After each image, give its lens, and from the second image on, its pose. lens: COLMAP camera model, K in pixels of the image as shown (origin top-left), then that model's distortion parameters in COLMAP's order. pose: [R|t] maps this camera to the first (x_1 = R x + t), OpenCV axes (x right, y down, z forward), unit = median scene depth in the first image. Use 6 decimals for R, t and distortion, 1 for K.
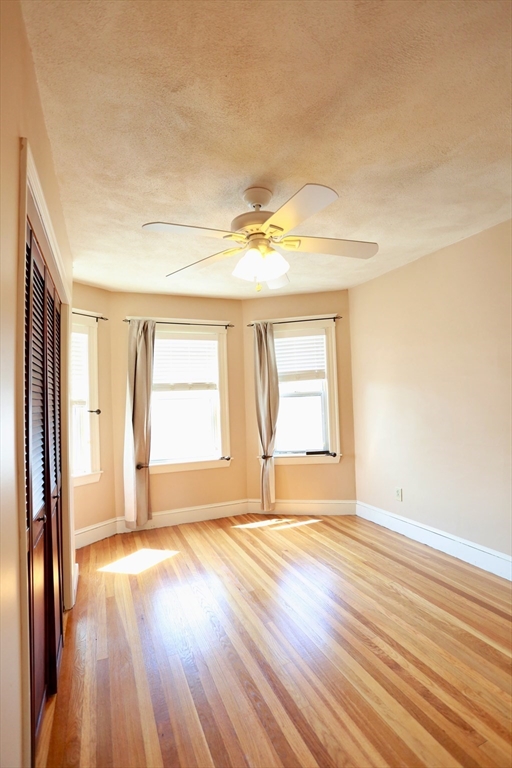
lens RADIAL K [[371.7, 0, 252.9], [0, 371.7, 383.0], [0, 0, 1]] dist [-0.074384, 0.029309]
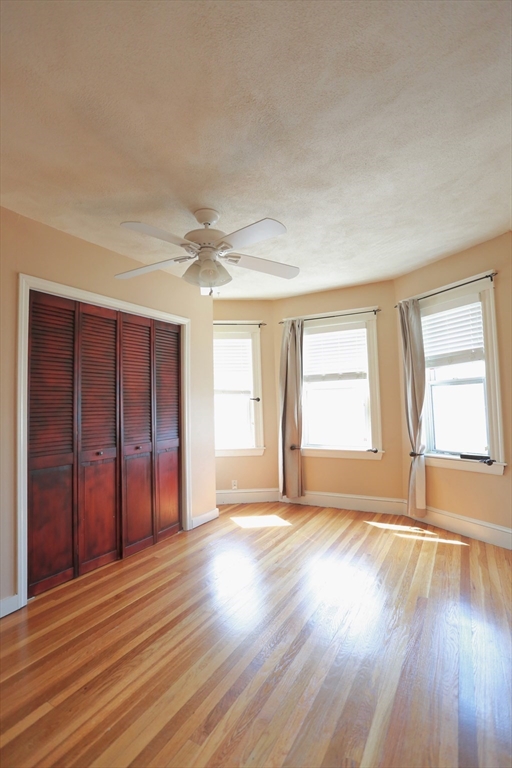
lens RADIAL K [[370.8, 0, 243.3], [0, 370.8, 379.7], [0, 0, 1]] dist [-0.082606, 0.049628]
pose [[0.597682, -0.027484, -0.801262, 0.532250], [0.041853, 0.999119, -0.003052, 0.010660], [0.800640, -0.031711, 0.598306, 0.188540]]
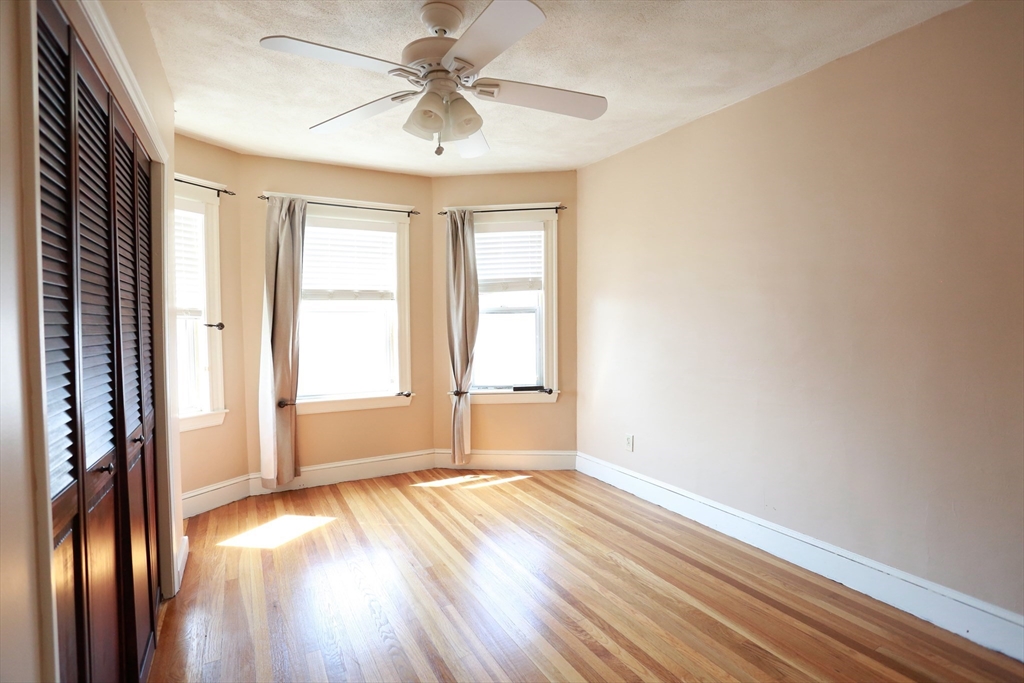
lens RADIAL K [[495.7, 0, 514.7], [0, 495.7, 338.6], [0, 0, 1]] dist [-0.074384, 0.029309]
pose [[0.992860, 0.022629, 0.117121, 0.028950], [-0.031375, 0.996810, 0.073382, 0.015185], [-0.115087, -0.076532, 0.990403, 0.013045]]
